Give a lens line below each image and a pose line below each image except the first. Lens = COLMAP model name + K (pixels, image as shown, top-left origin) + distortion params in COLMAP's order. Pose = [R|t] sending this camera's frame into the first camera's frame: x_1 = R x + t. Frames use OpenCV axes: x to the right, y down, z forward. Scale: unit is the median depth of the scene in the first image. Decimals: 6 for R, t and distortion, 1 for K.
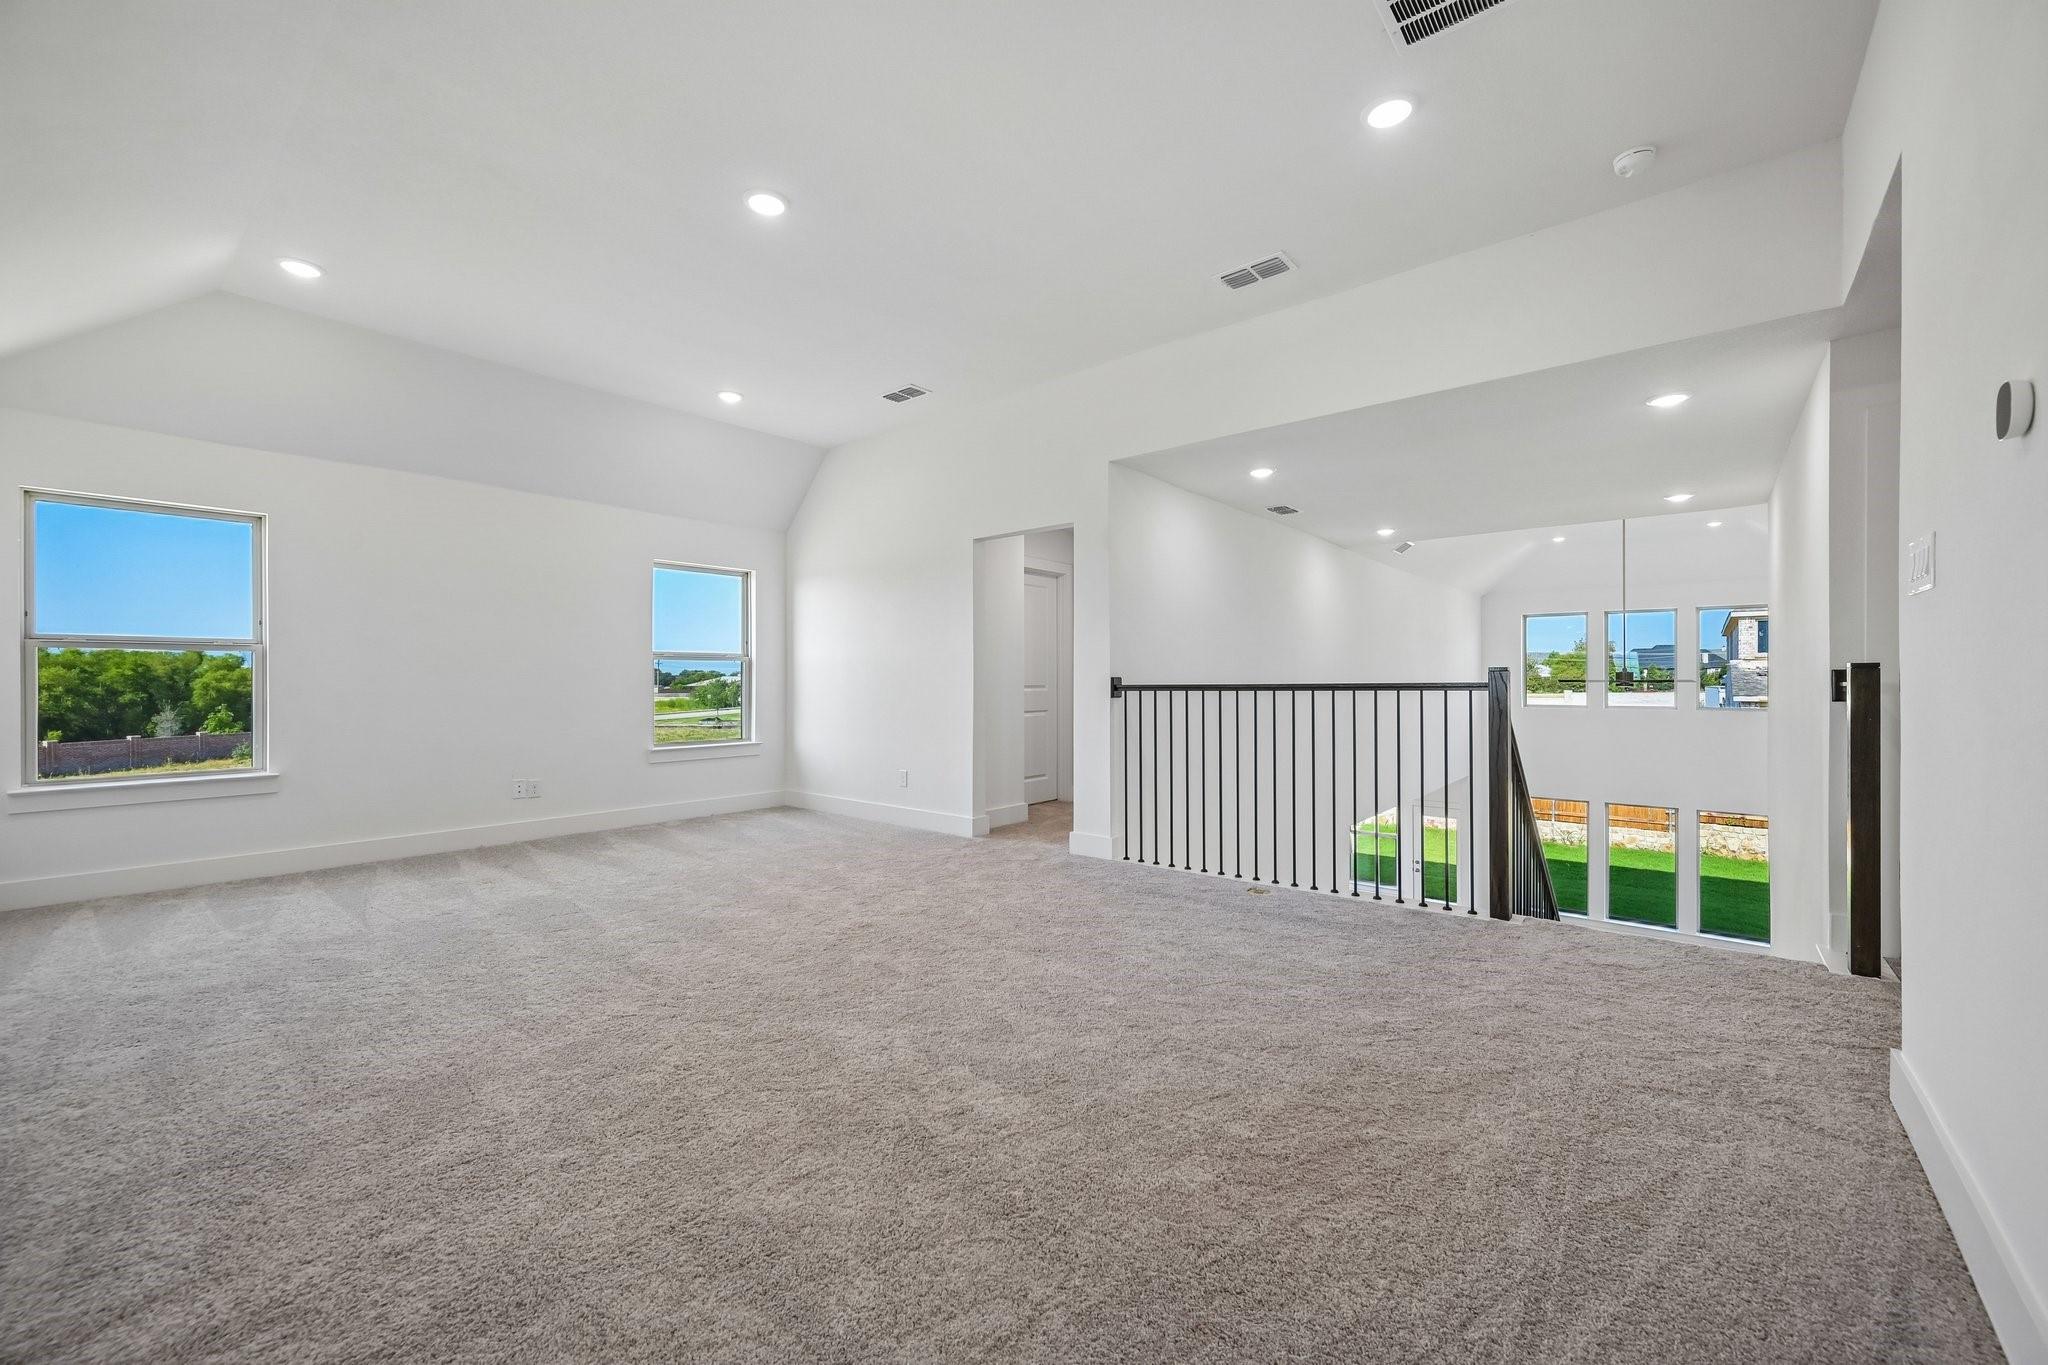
lens RADIAL K [[815.2, 0, 1033.9], [0, 815.2, 683.8], [0, 0, 1]] dist [-0.002419, -0.000221]
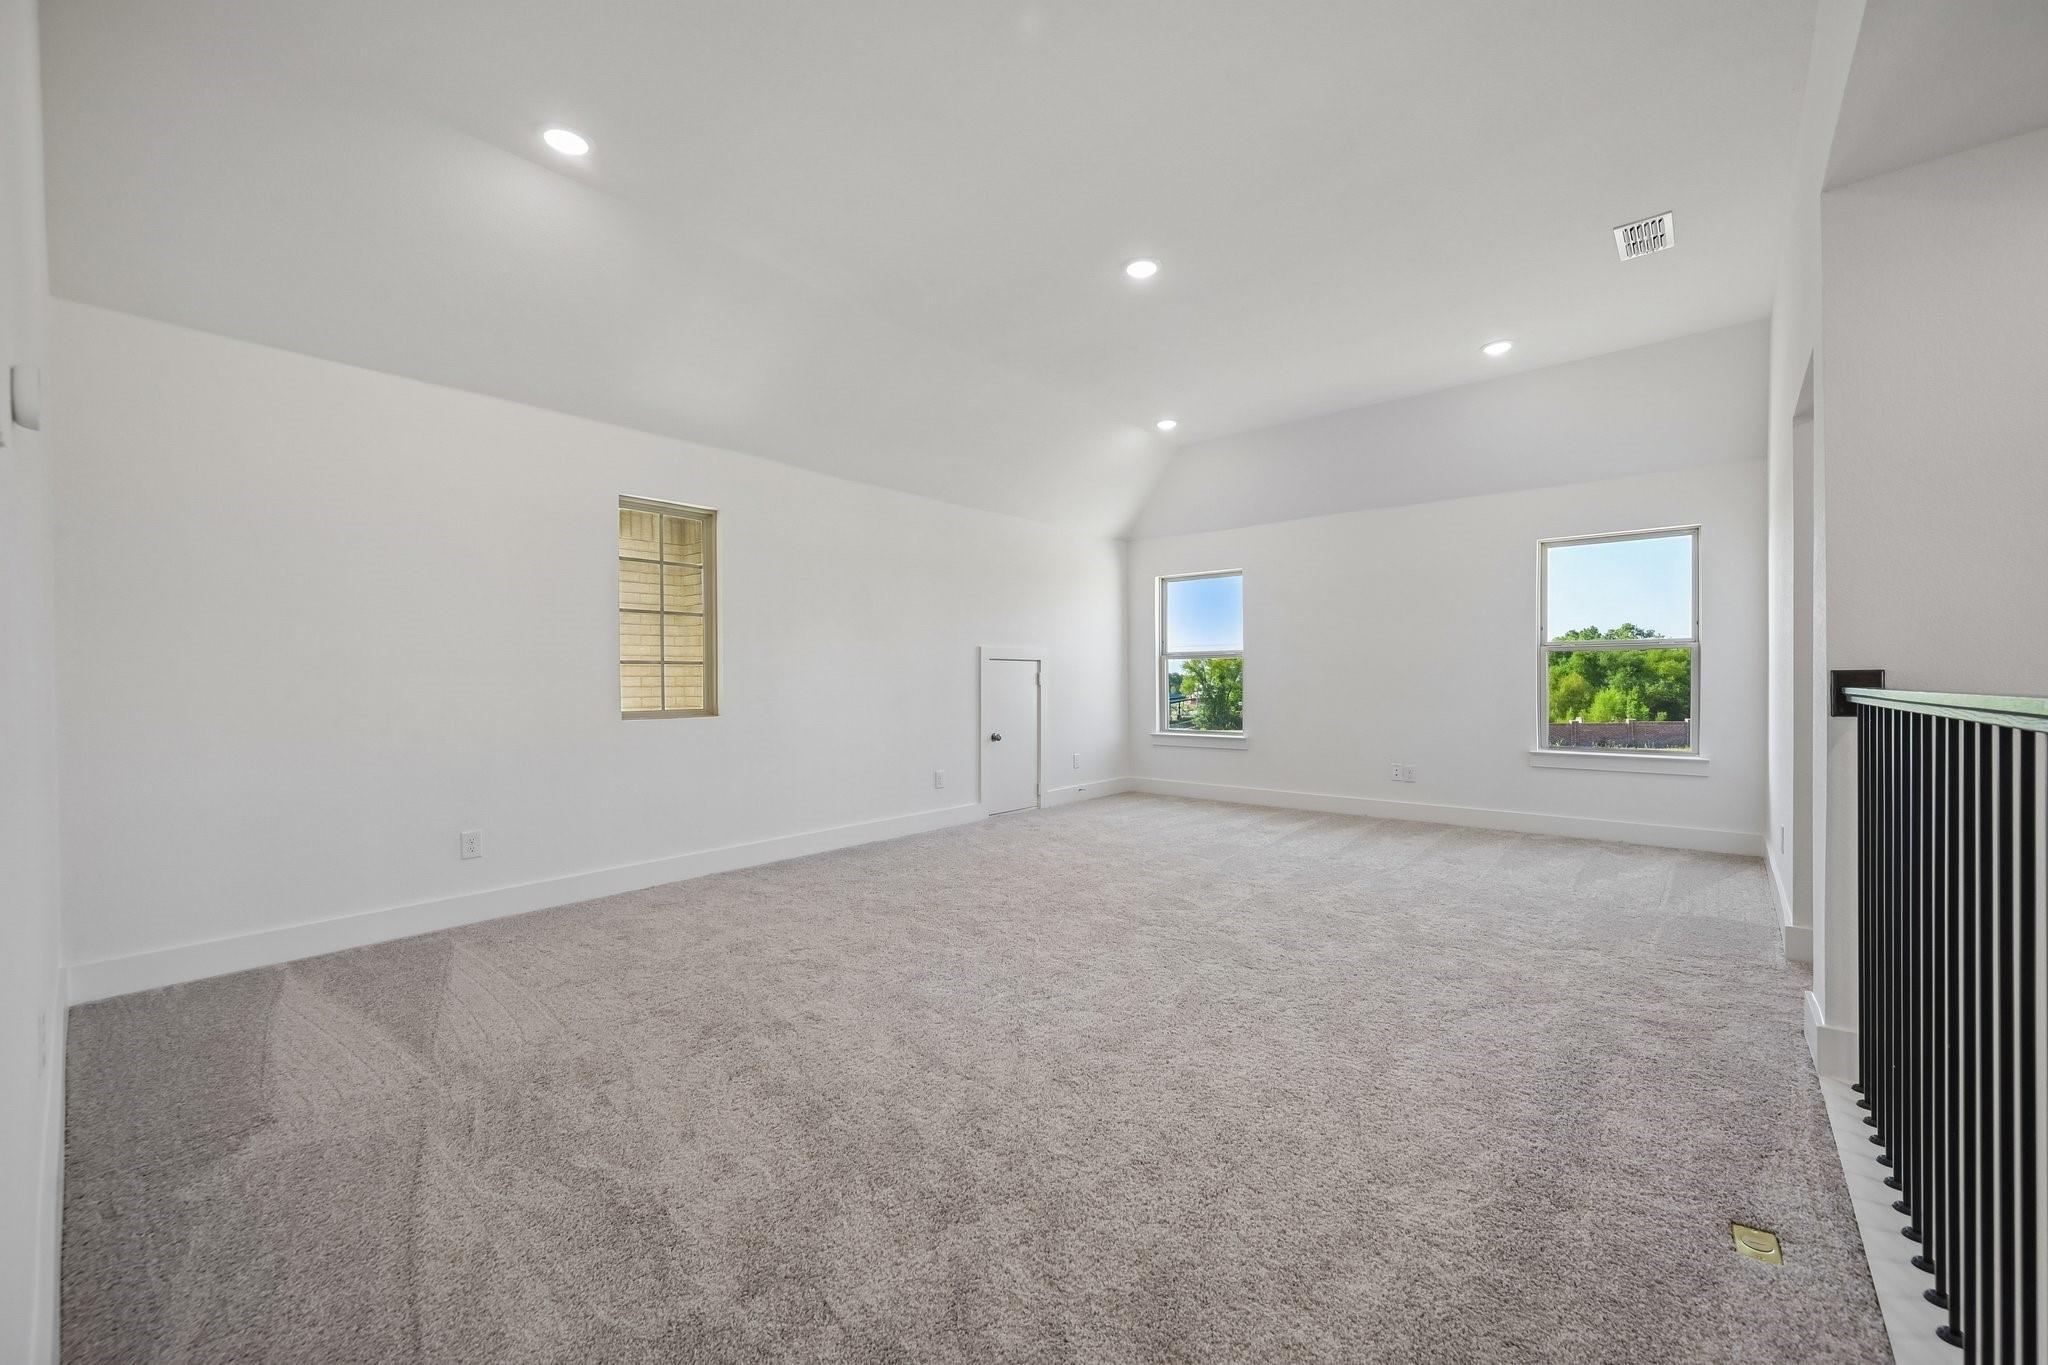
lens RADIAL K [[815.2, 0, 1033.0], [0, 815.2, 680.3], [0, 0, 1]] dist [-0.002419, -0.000221]
pose [[-0.012281, 0.005428, -0.999910, 0.417317], [0.003753, 0.999978, 0.005383, -0.004507], [0.999918, -0.003686, -0.012301, 0.430750]]
